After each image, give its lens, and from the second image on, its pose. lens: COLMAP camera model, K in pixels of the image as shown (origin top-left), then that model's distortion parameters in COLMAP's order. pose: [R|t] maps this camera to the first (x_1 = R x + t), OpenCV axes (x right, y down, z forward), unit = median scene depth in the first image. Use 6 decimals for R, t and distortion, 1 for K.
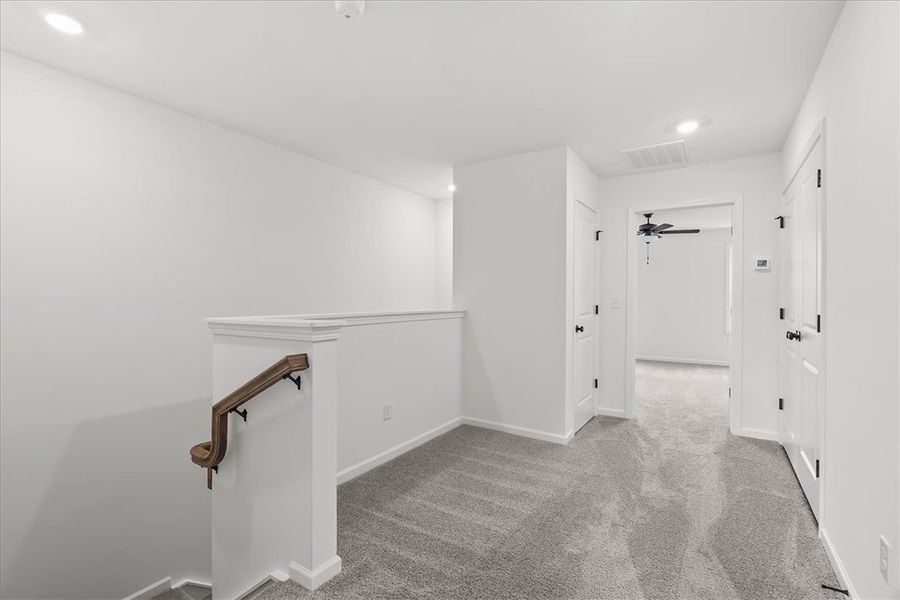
lens RADIAL K [[410.5, 0, 451.1], [0, 410.5, 296.7], [0, 0, 1]] dist [-0.022074, -0.000003]
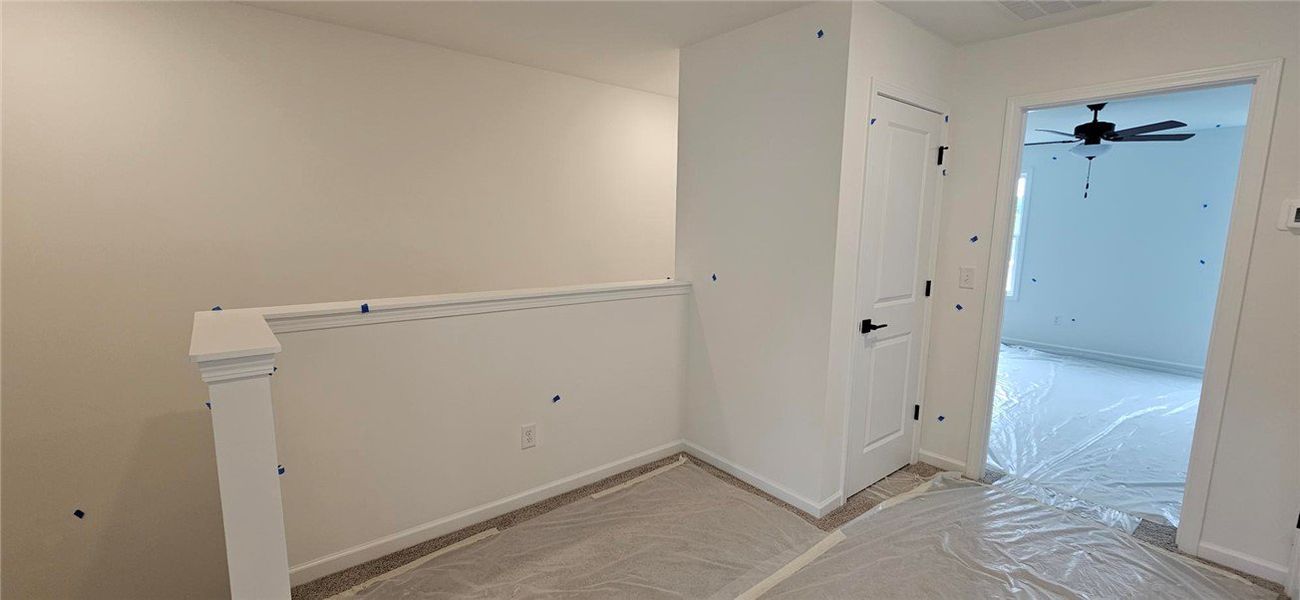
lens RADIAL K [[541.5, 0, 652.4], [0, 541.5, 300.2], [0, 0, 1]] dist [0.002615, 0.000485]
pose [[0.954333, 0.052613, -0.294077, 0.230728], [-0.012424, 0.990508, 0.136893, -0.056586], [0.298488, -0.126987, 0.945928, 0.176363]]
